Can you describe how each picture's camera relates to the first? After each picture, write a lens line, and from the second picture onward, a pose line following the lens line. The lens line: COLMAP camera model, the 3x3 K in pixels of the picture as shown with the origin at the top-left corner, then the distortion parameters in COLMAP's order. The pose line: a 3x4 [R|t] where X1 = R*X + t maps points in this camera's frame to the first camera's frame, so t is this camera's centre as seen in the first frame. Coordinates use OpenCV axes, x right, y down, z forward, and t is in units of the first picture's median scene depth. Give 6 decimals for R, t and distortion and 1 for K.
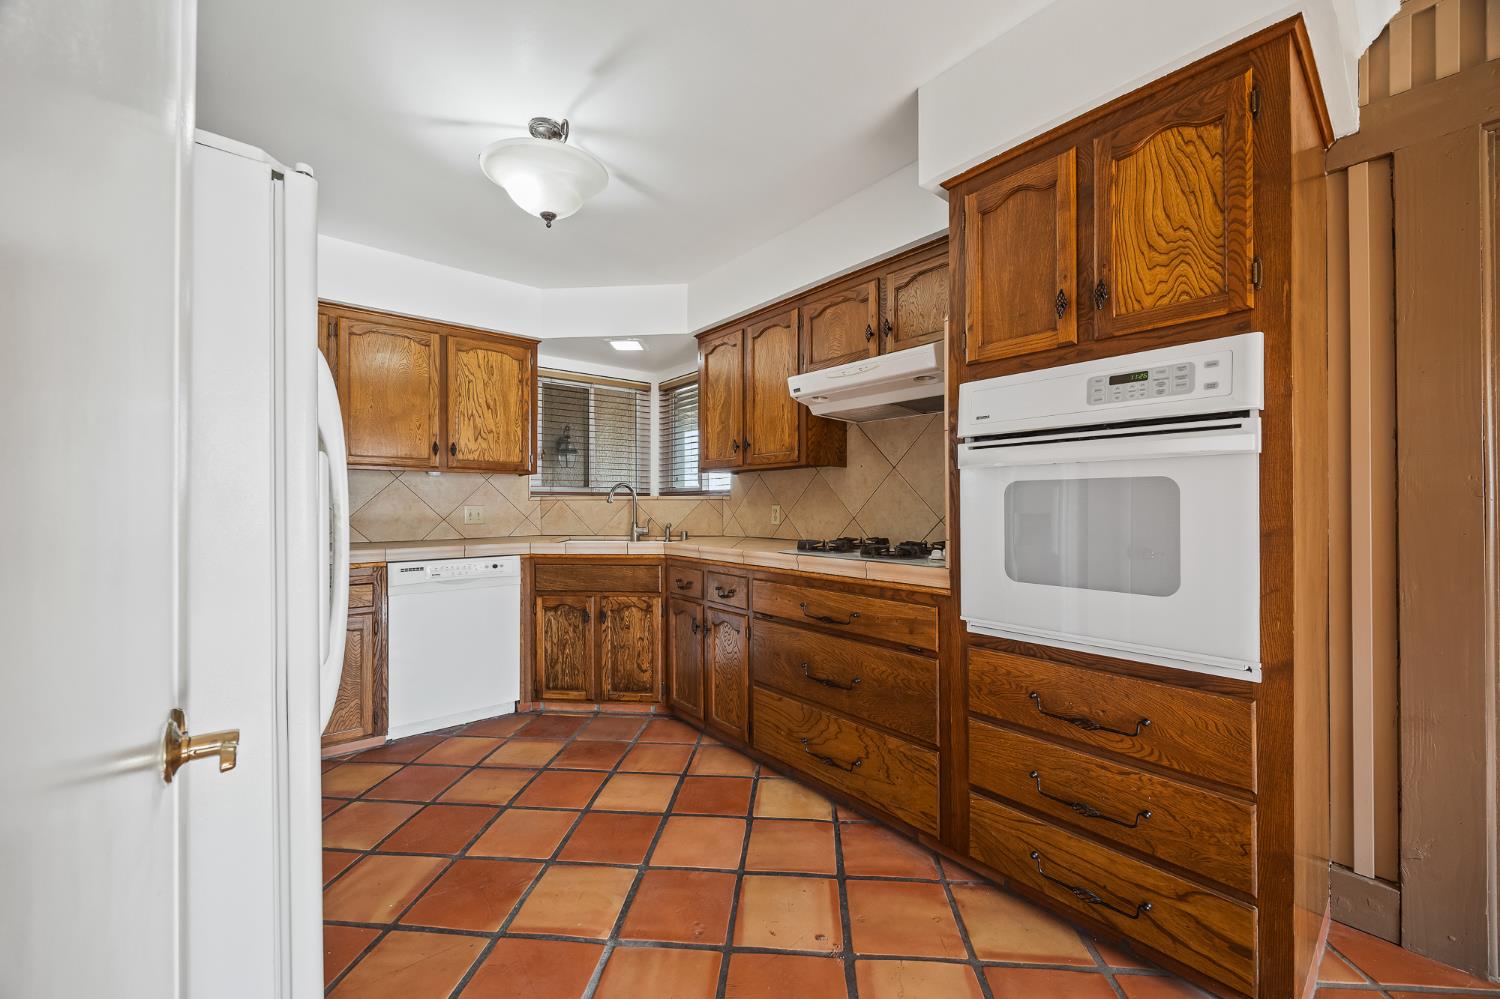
lens RADIAL K [[572.3, 0, 756.4], [0, 572.3, 503.8], [0, 0, 1]] dist [-0.002050, 0.000322]
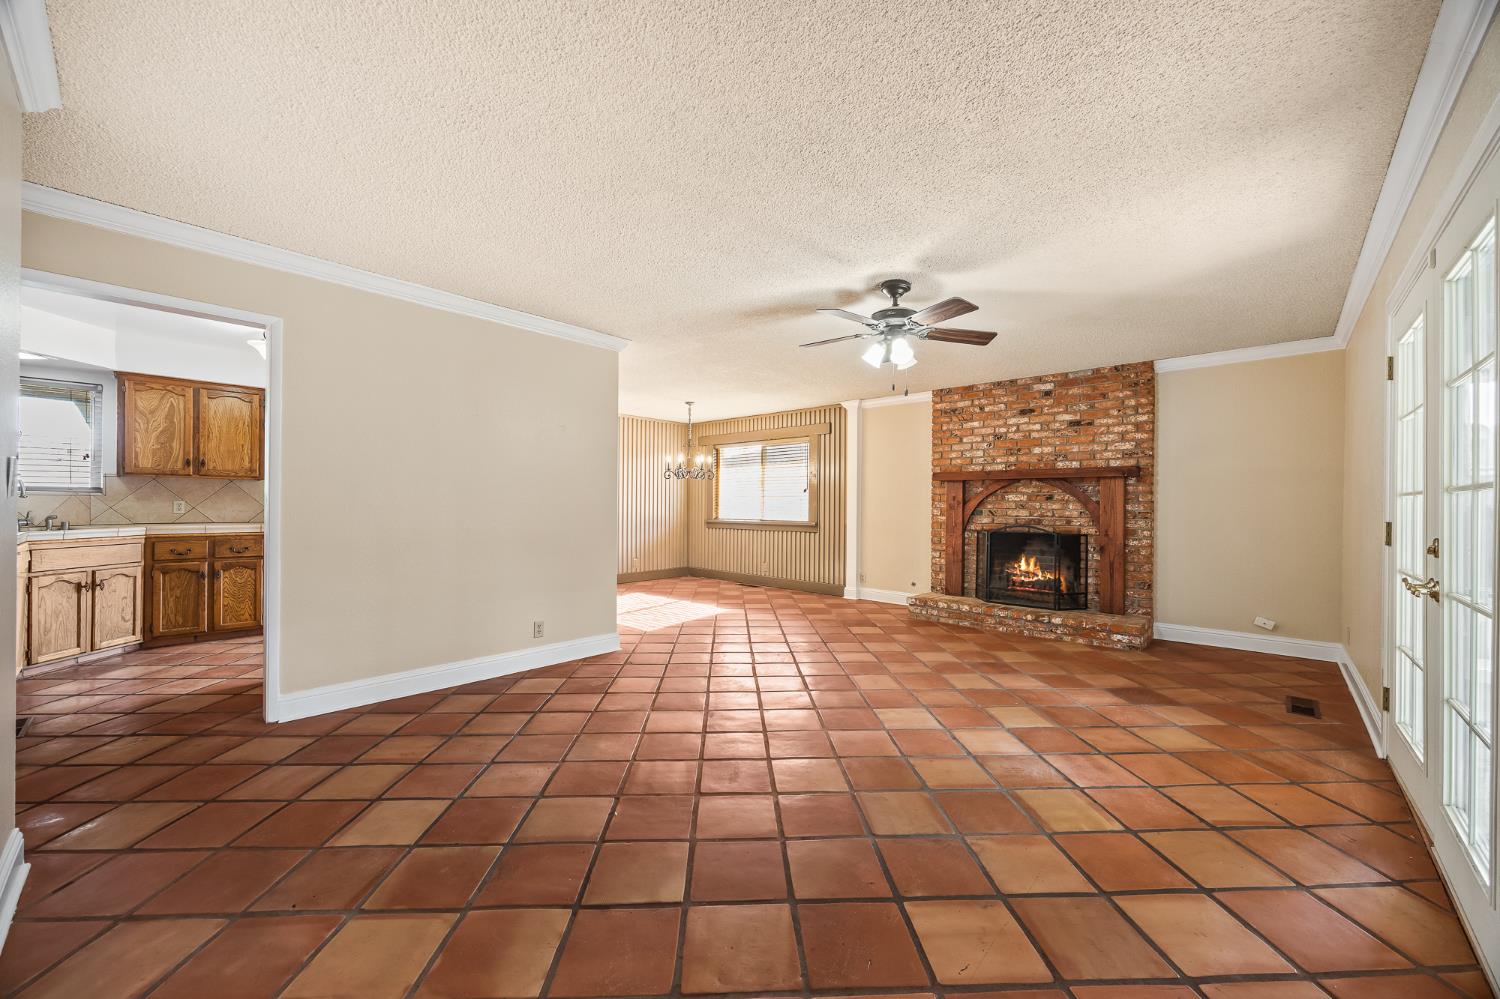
lens RADIAL K [[572.3, 0, 754.7], [0, 572.3, 505.1], [0, 0, 1]] dist [-0.002050, 0.000322]
pose [[-0.127645, 0.000385, 0.991820, -3.041138], [-0.009958, 0.999949, -0.001670, 0.001595], [-0.991770, -0.010090, -0.127634, -0.567074]]
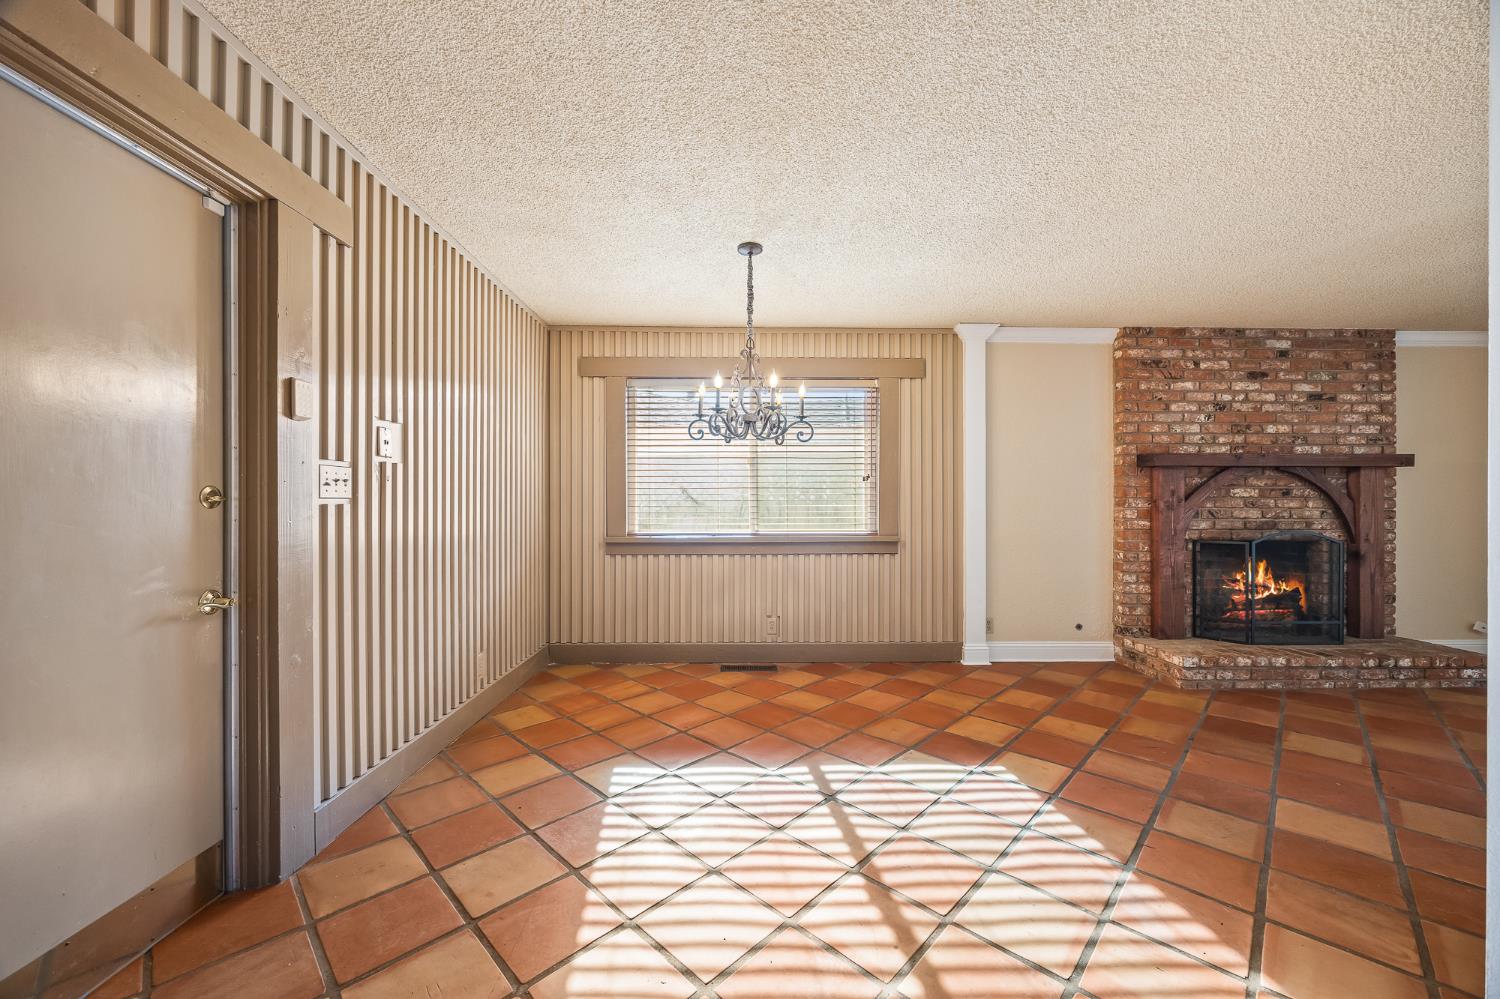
lens RADIAL K [[572.3, 0, 756.4], [0, 572.3, 503.9], [0, 0, 1]] dist [-0.002050, 0.000322]
pose [[-0.773964, 0.000932, 0.633228, 0.056322], [-0.002000, 0.999990, -0.003916, -0.001615], [-0.633226, -0.004298, -0.773955, 0.628937]]
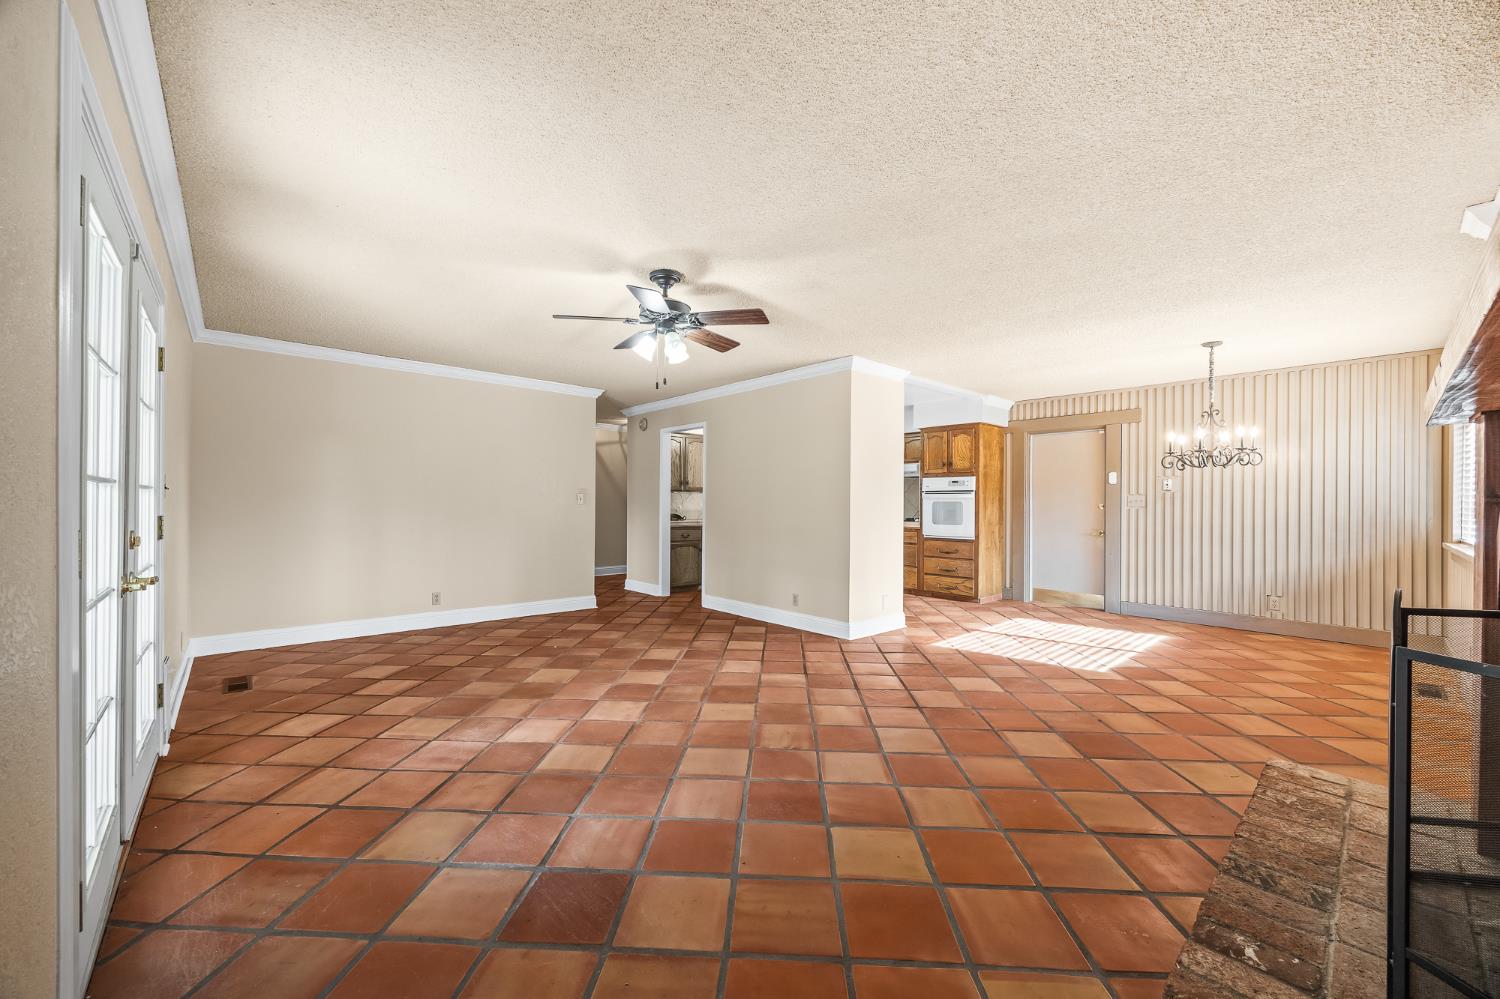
lens RADIAL K [[572.3, 0, 752.2], [0, 572.3, 506.0], [0, 0, 1]] dist [-0.002050, 0.000322]
pose [[0.999520, 0.007323, 0.030092, -0.995156], [-0.007450, 0.999964, 0.004097, -0.013915], [-0.030061, -0.004319, 0.999539, -3.088035]]
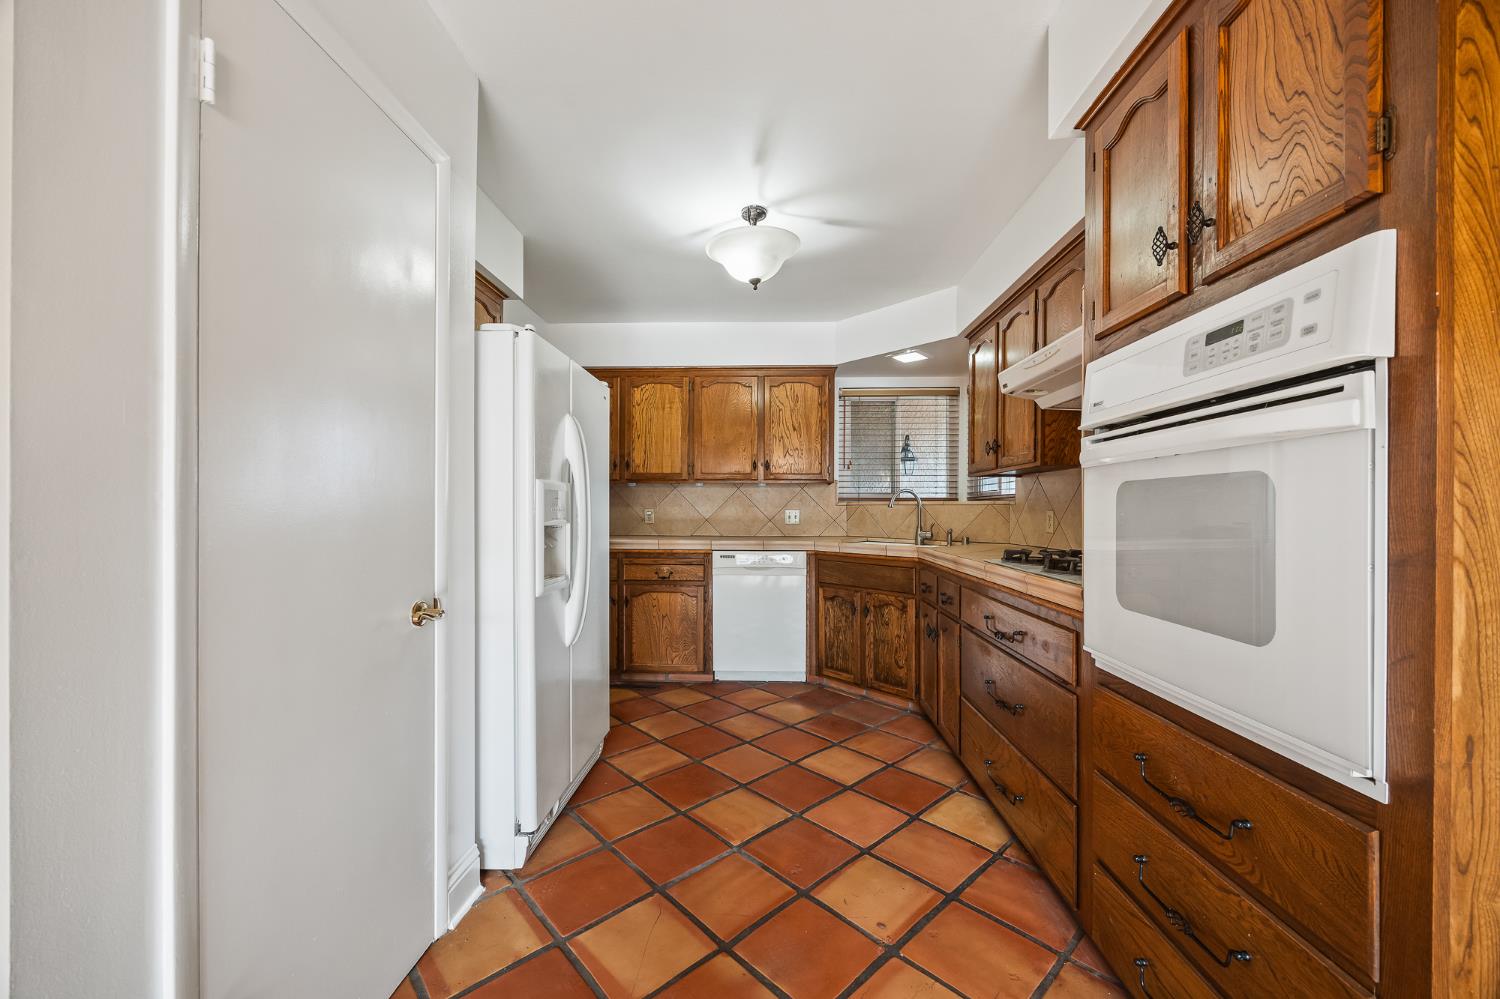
lens RADIAL K [[572.3, 0, 750.4], [0, 572.3, 511.7], [0, 0, 1]] dist [-0.002050, 0.000322]
pose [[0.737949, 0.007451, -0.674816, 0.545485], [-0.003849, 0.999969, 0.006832, -0.000950], [0.674846, -0.002445, 0.737955, 0.062889]]
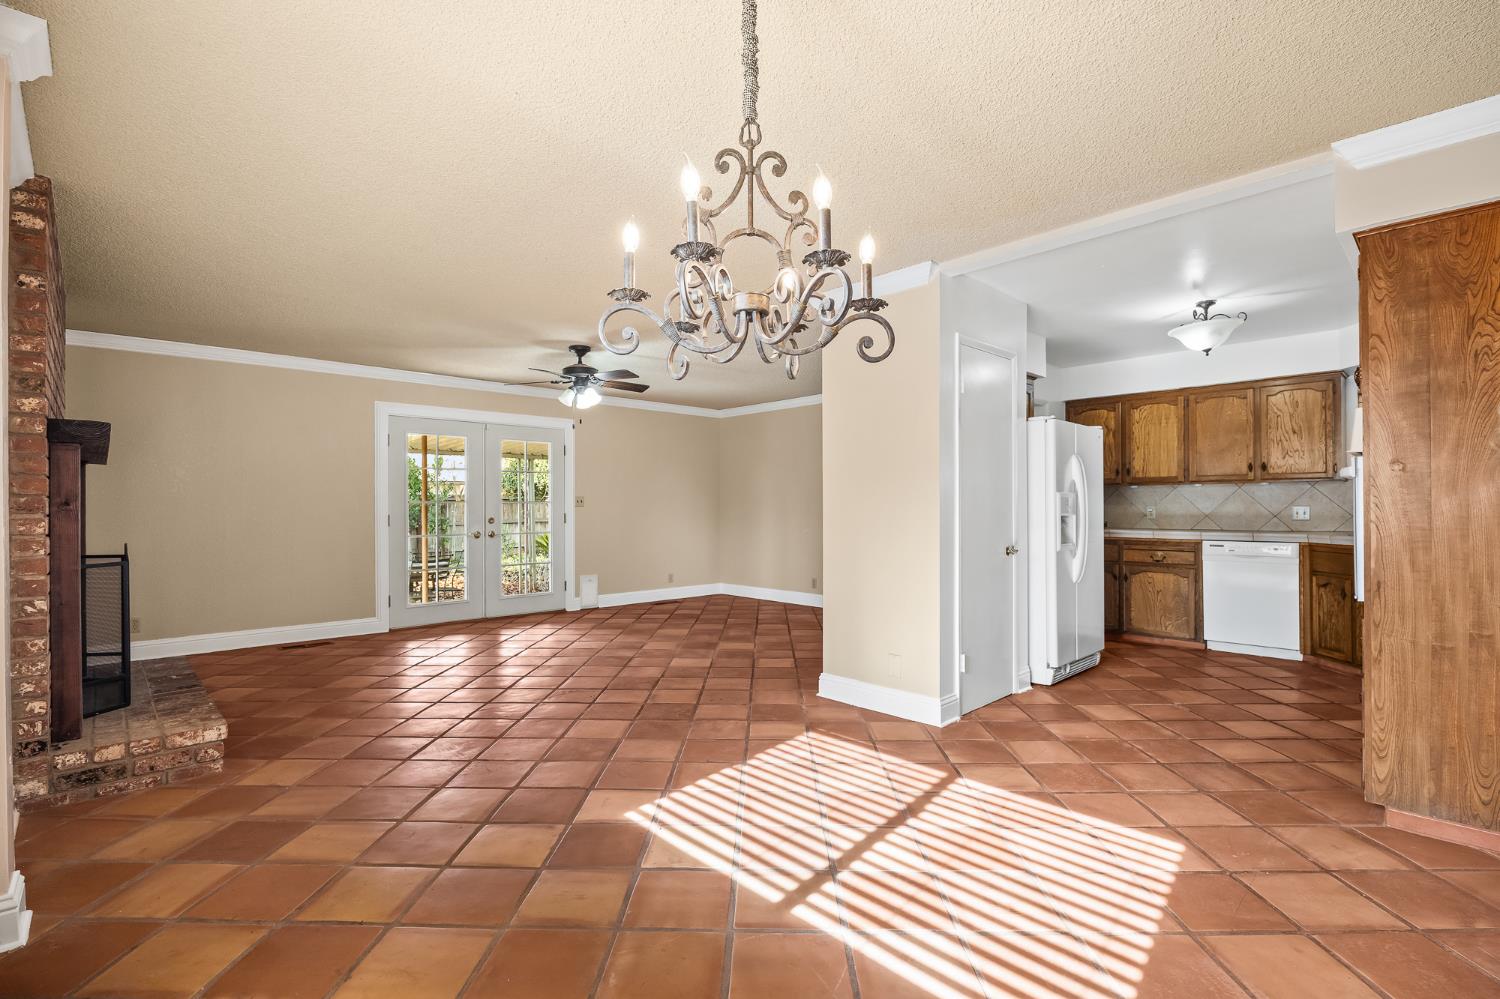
lens RADIAL K [[685.2, 0, 756.2], [0, 685.2, 508.2], [0, 0, 1]] dist [-0.014490, -0.000403]
pose [[0.065636, 0.001786, -0.997842, 1.940789], [0.006281, 0.999978, 0.002203, -0.006062], [0.997824, -0.006412, 0.065623, -0.673778]]
